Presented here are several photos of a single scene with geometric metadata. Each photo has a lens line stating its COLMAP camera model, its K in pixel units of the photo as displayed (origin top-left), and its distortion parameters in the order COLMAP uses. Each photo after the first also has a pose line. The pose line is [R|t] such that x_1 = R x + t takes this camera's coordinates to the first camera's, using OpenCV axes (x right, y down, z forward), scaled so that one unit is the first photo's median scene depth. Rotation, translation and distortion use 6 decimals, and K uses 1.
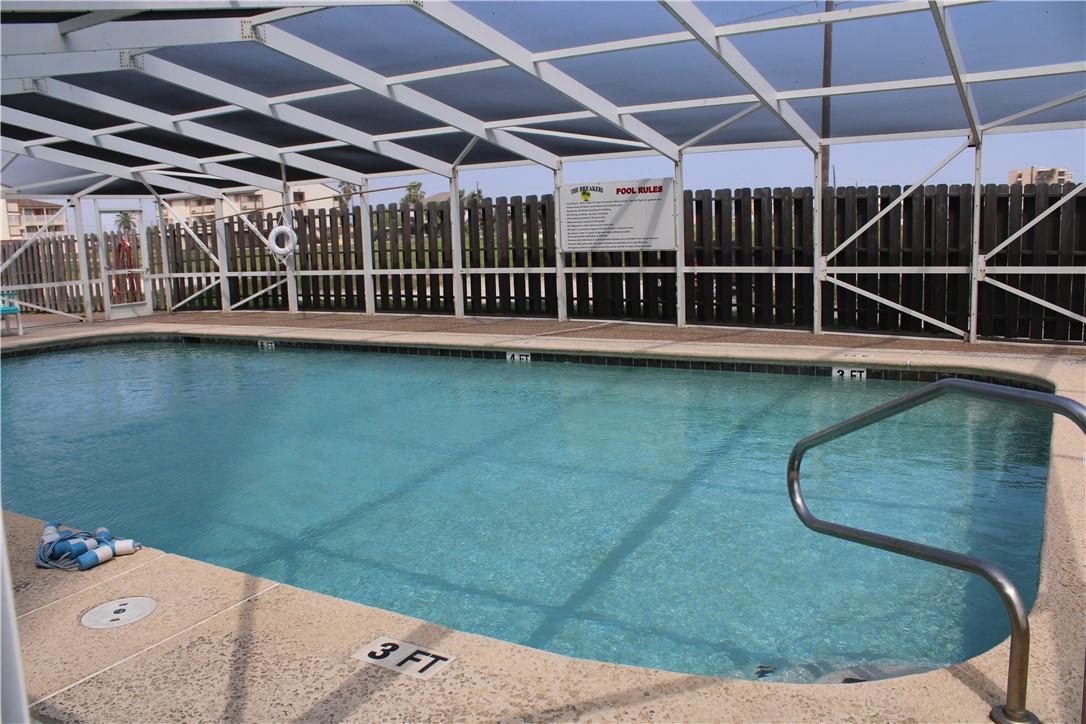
lens RADIAL K [[908.7, 0, 543.7], [0, 908.7, 356.3], [0, 0, 1]] dist [-0.142263, 0.060357]
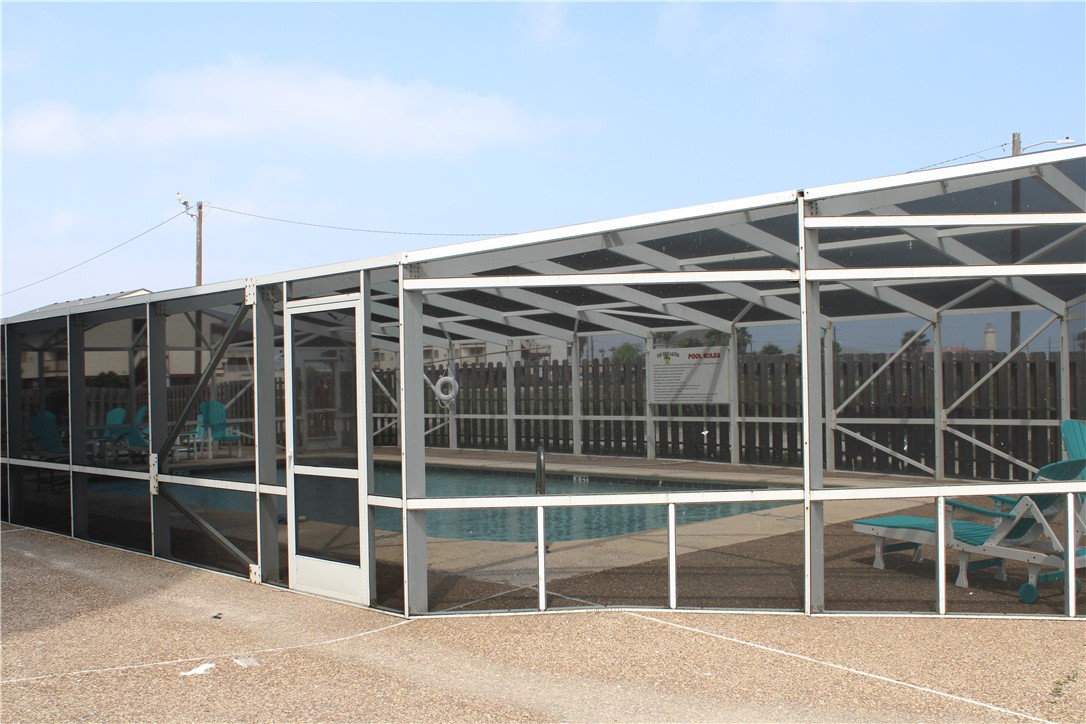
lens RADIAL K [[1160.7, 0, 543.0], [0, 1160.7, 364.7], [0, 0, 1]] dist [-0.095882, 0.000000]
pose [[0.966413, 0.007763, -0.256878, 0.276653], [-0.043797, 0.989897, -0.134856, 0.051371], [0.253236, 0.141577, 0.956989, -0.549412]]
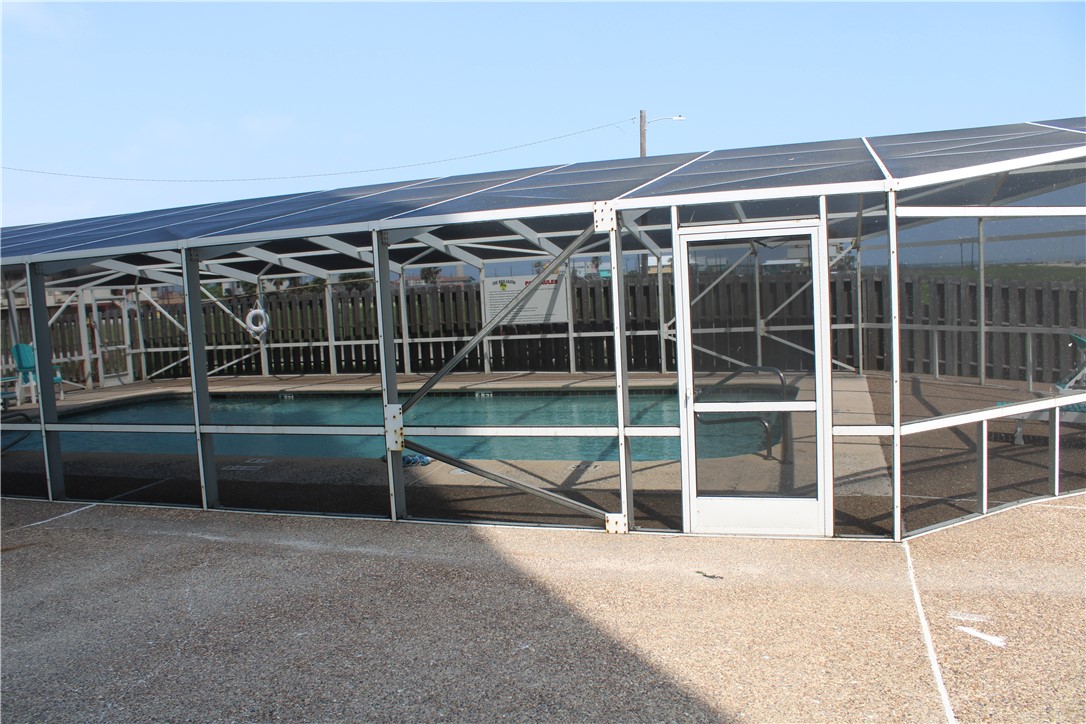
lens RADIAL K [[908.7, 0, 543.0], [0, 908.7, 356.9], [0, 0, 1]] dist [-0.142263, 0.060357]
pose [[0.976883, -0.035485, 0.210810, -0.191677], [0.049542, 0.996860, -0.061777, 0.027690], [-0.207956, 0.070793, 0.975573, -0.409264]]
